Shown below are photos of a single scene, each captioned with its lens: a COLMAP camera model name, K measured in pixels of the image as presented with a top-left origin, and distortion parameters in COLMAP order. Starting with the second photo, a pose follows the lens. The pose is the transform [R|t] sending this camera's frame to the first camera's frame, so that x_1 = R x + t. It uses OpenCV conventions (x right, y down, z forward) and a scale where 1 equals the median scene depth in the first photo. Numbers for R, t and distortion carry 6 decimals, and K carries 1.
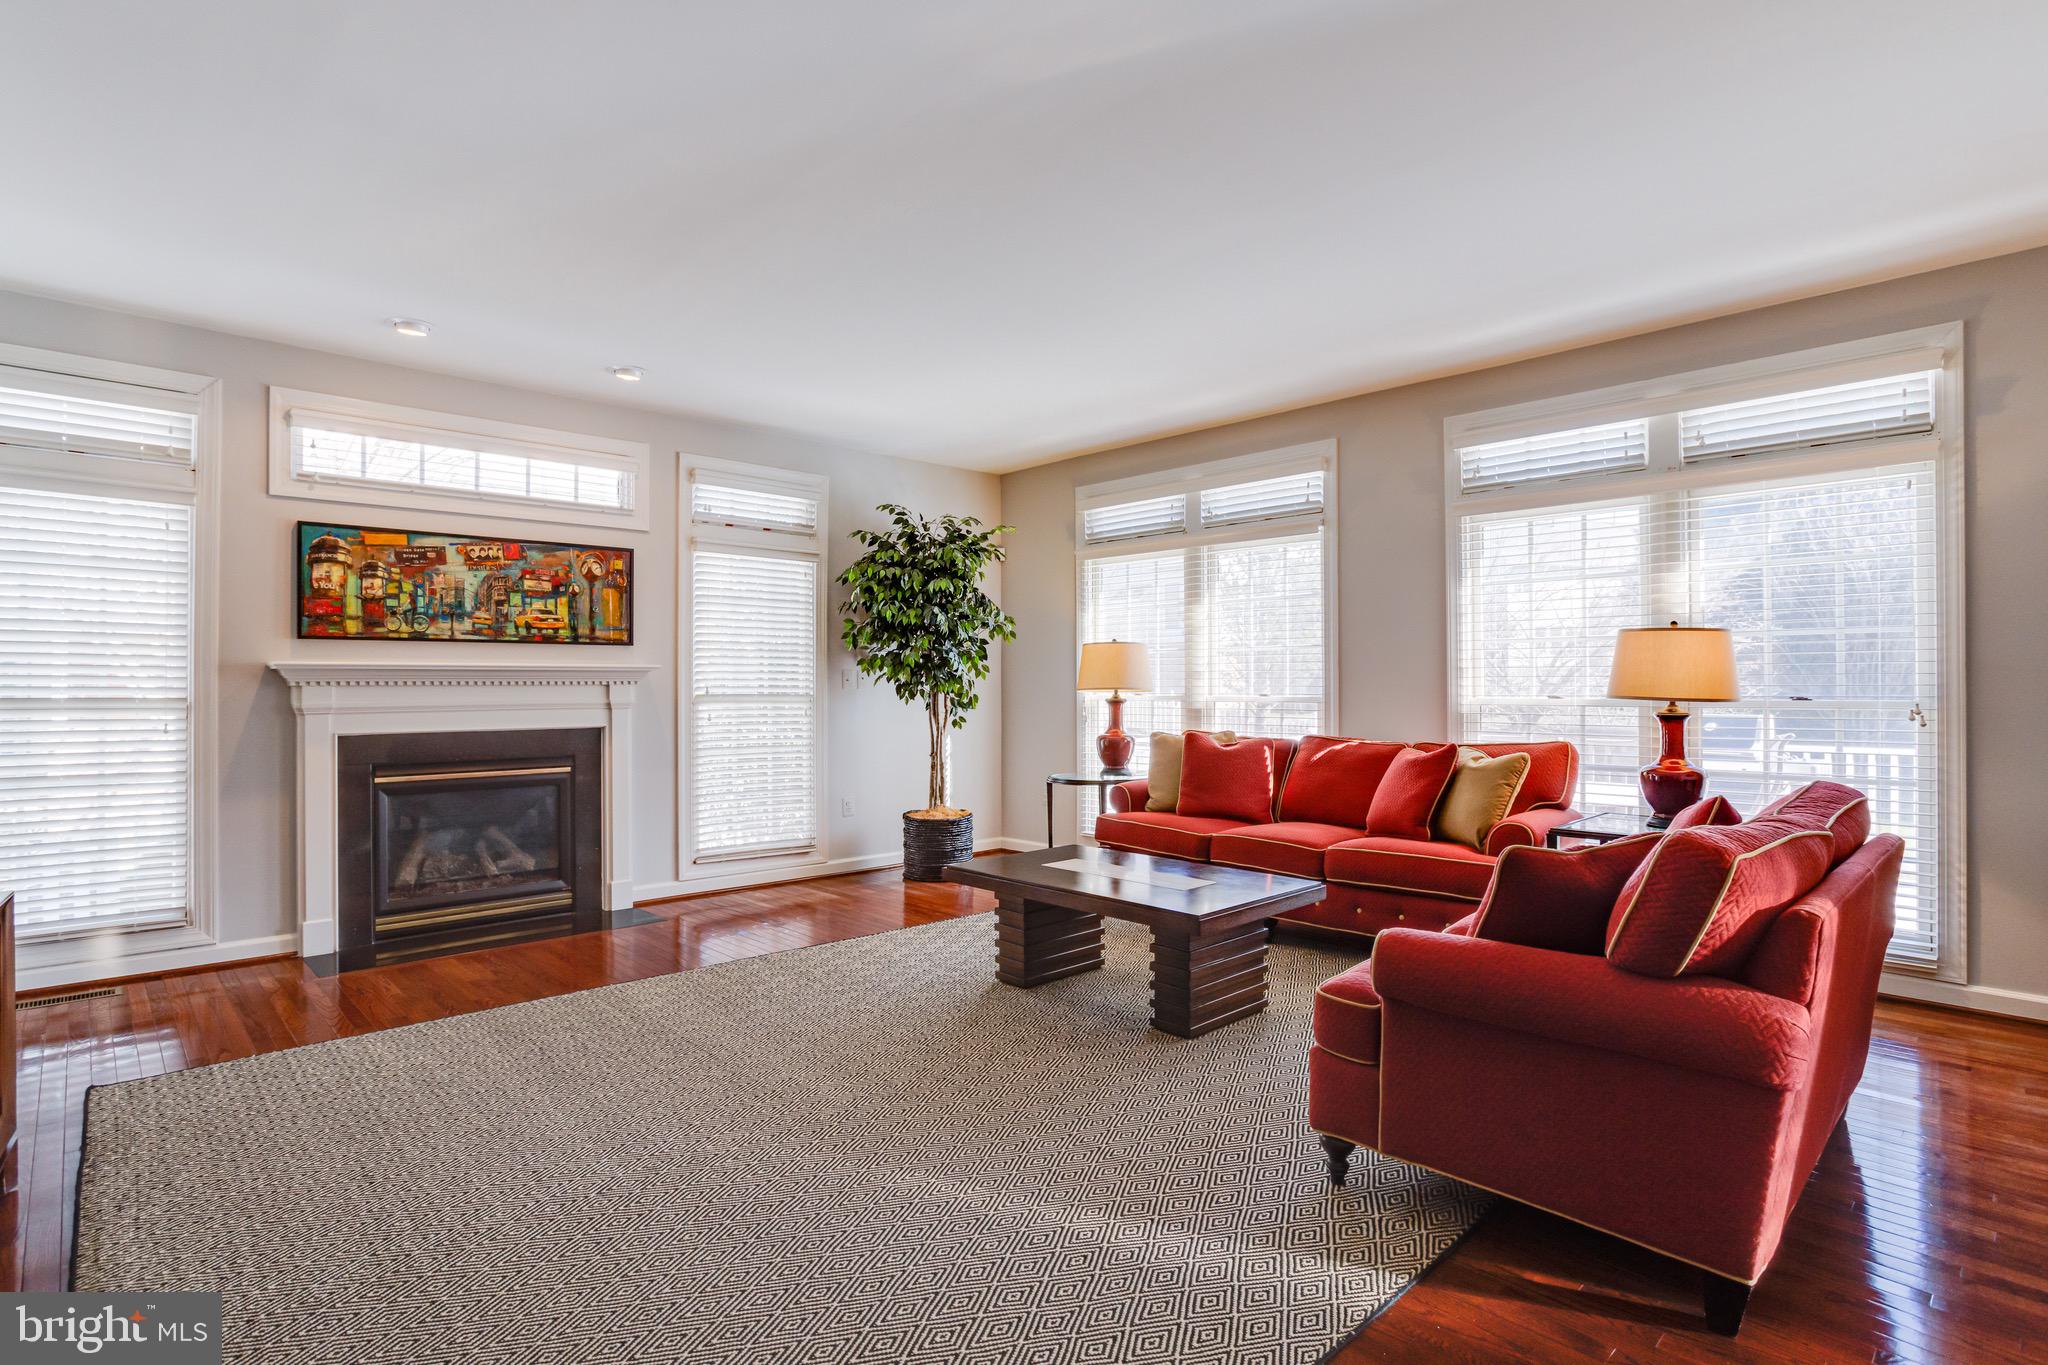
lens RADIAL K [[1016.9, 0, 983.3], [0, 1016.9, 685.6], [0, 0, 1]] dist [-0.035381, 0.018337]
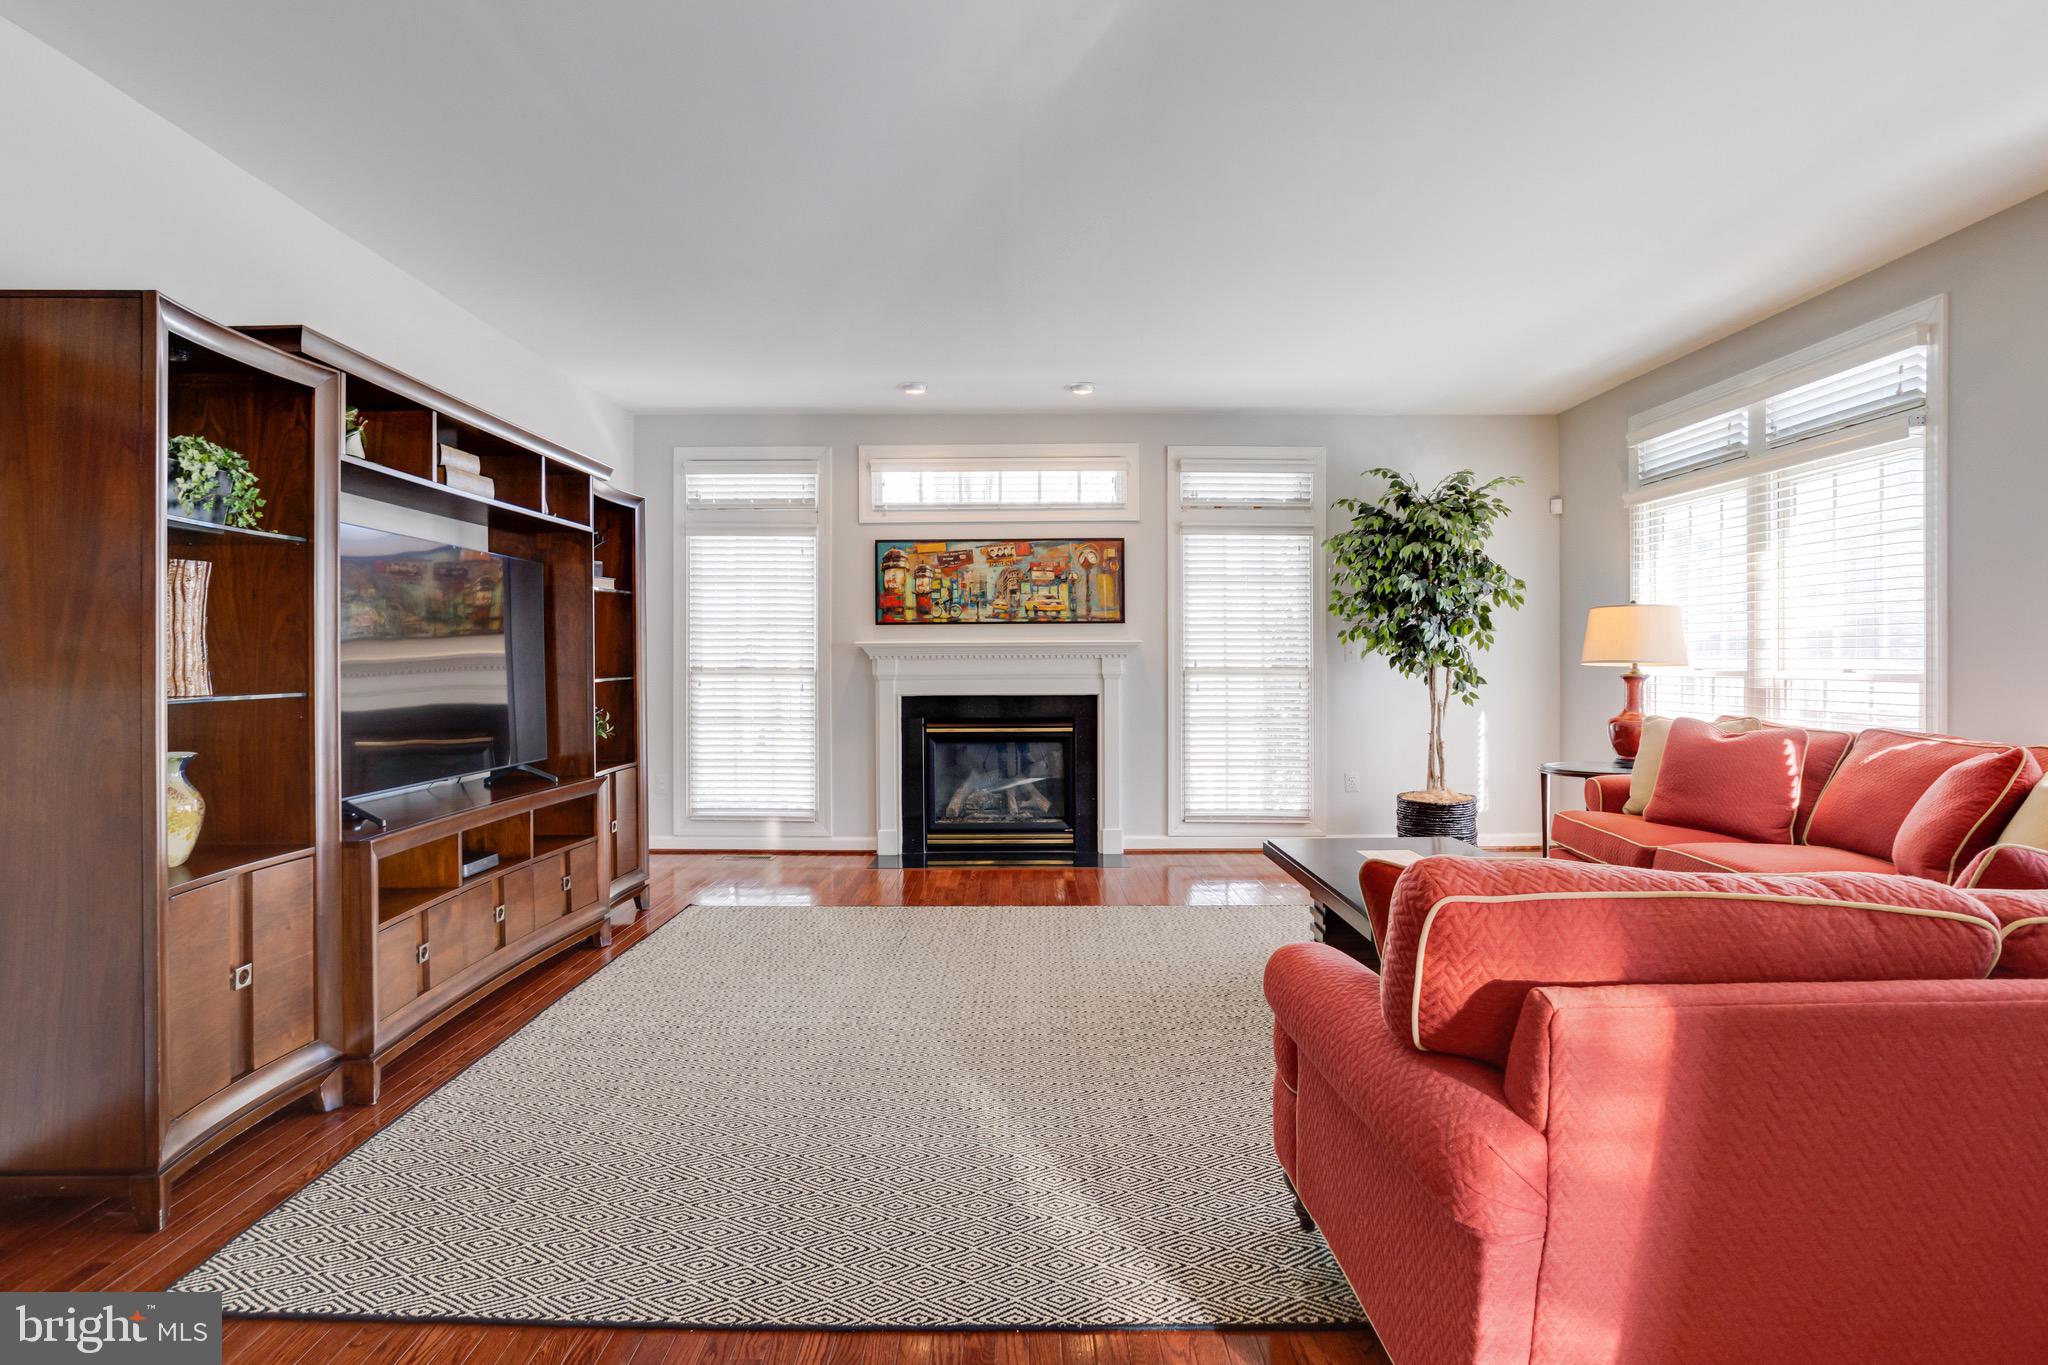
lens RADIAL K [[1016.9, 0, 1039.7], [0, 1016.9, 669.4], [0, 0, 1]] dist [-0.035381, 0.018337]
pose [[0.740352, 0.005902, -0.672193, 0.359257], [0.000672, 0.999954, 0.009521, 0.001200], [0.672219, -0.007501, 0.740315, 0.094832]]
